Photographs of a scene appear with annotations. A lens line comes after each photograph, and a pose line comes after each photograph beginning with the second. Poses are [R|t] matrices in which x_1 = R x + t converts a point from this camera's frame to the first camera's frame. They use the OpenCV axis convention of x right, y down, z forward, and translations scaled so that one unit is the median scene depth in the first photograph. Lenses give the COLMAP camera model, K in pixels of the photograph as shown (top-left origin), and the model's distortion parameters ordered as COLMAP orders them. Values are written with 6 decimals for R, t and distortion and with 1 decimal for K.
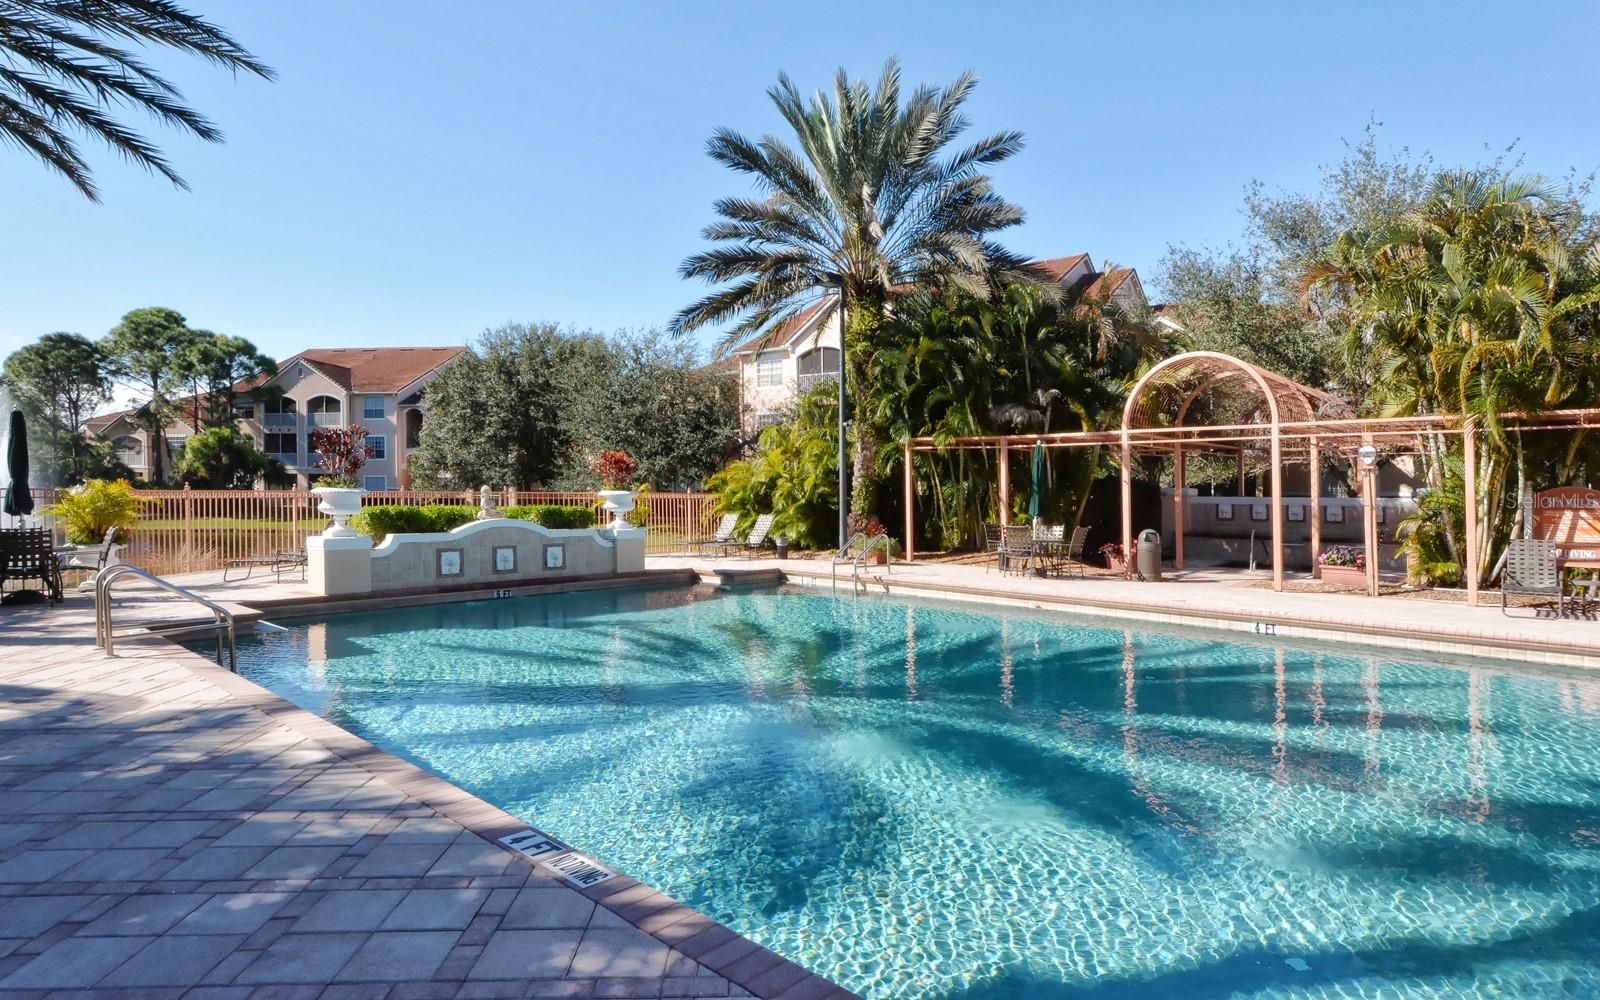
lens RADIAL K [[887.8, 0, 797.0], [0, 887.8, 518.3], [0, 0, 1]] dist [0.039785, -0.025617]
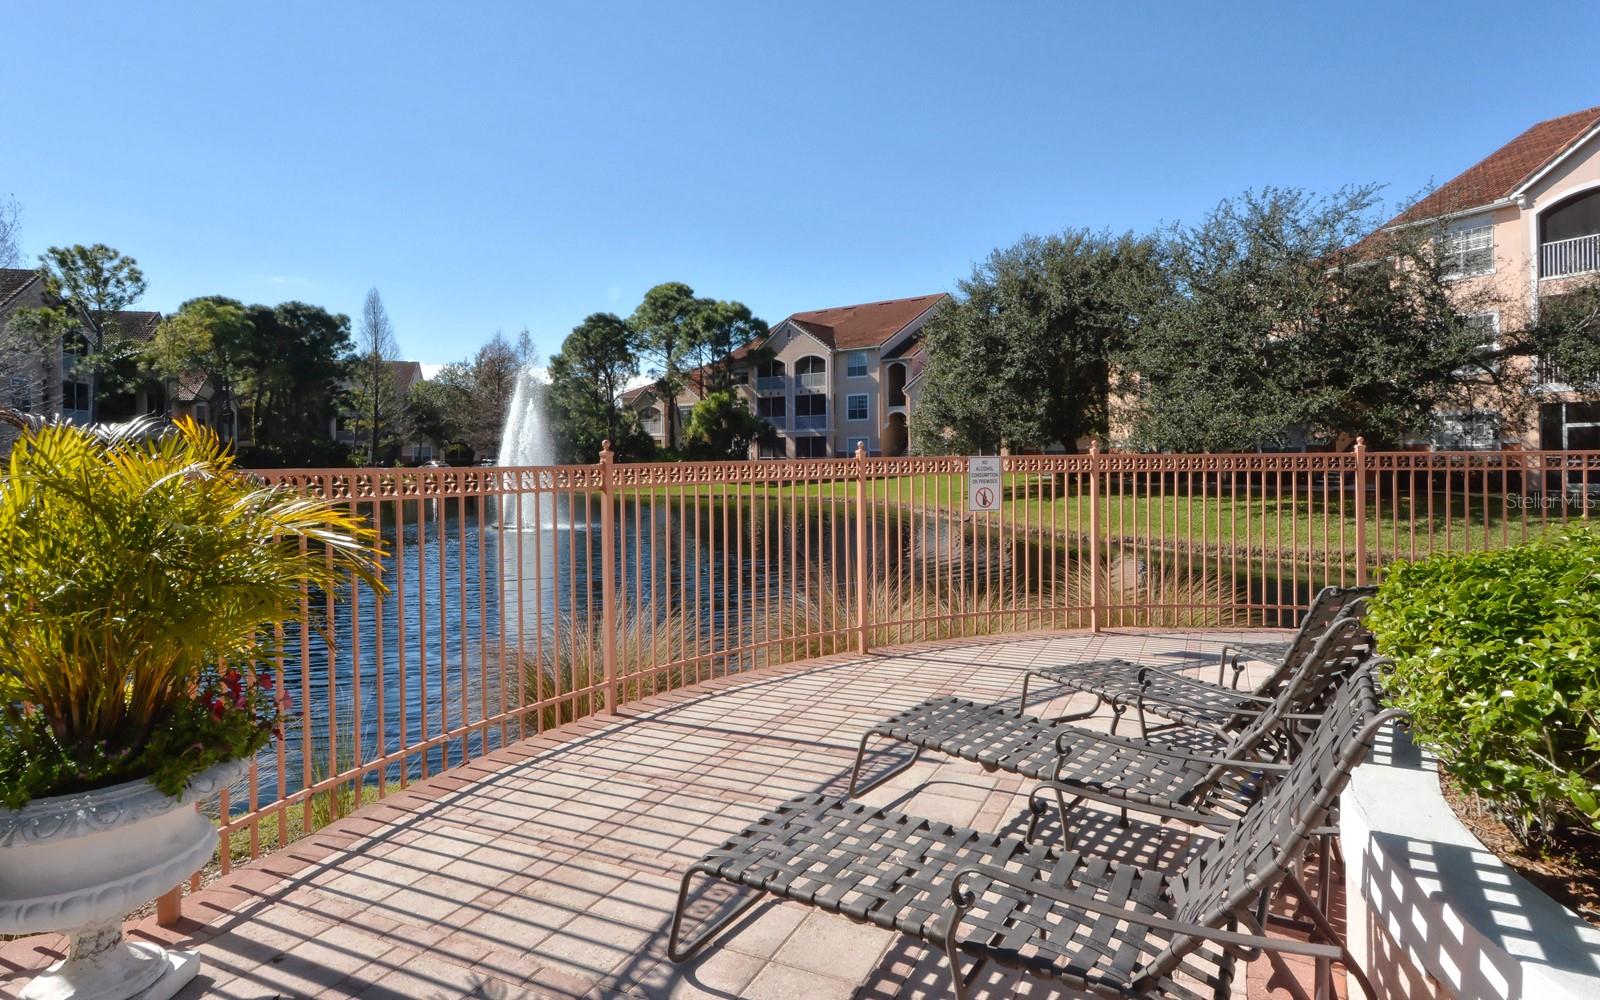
lens RADIAL K [[904.8, 0, 800.0], [0, 904.8, 500.0], [0, 0, 1]] dist [-0.000930, -0.000279]
pose [[0.883861, 0.009715, -0.467648, -0.084988], [0.000776, 0.999752, 0.022234, -0.003699], [0.467748, -0.020015, 0.883635, 0.138509]]
